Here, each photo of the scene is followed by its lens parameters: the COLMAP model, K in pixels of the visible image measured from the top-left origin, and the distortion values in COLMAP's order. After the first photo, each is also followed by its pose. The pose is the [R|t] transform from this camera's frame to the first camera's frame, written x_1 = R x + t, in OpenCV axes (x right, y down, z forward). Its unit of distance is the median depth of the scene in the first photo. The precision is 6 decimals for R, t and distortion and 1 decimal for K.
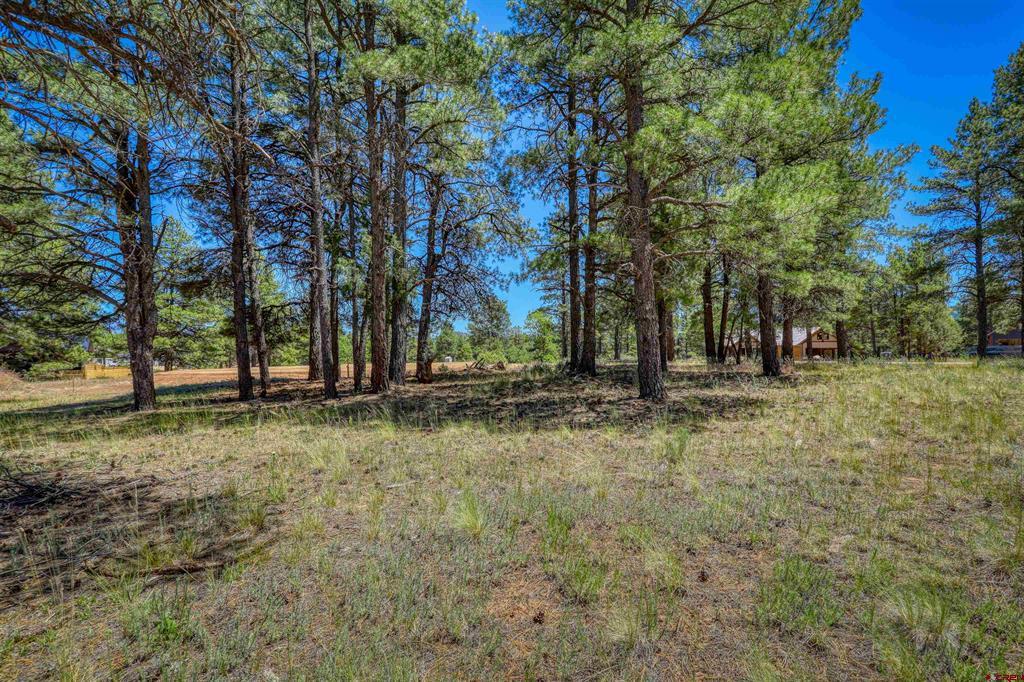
lens RADIAL K [[483.6, 0, 513.2], [0, 483.6, 345.0], [0, 0, 1]] dist [0.000407, 0.002117]
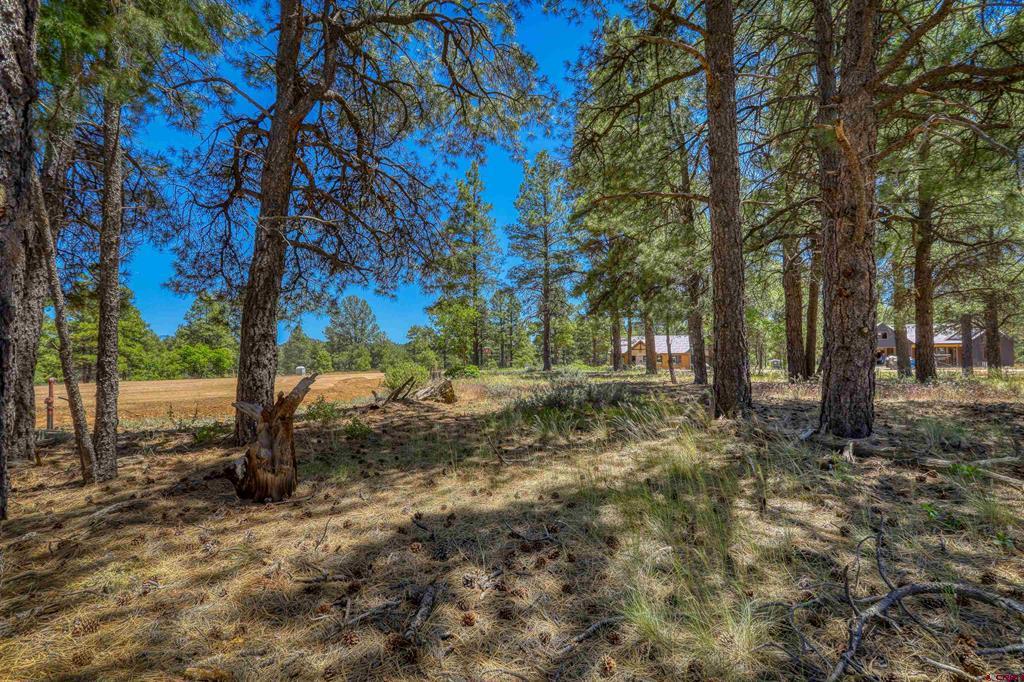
lens RADIAL K [[483.6, 0, 513.2], [0, 483.6, 345.0], [0, 0, 1]] dist [0.000407, 0.002117]
pose [[0.959069, 0.007203, 0.283081, -0.144954], [-0.002573, 0.999857, -0.016724, 0.007024], [-0.283161, 0.015311, 0.958950, 0.805306]]
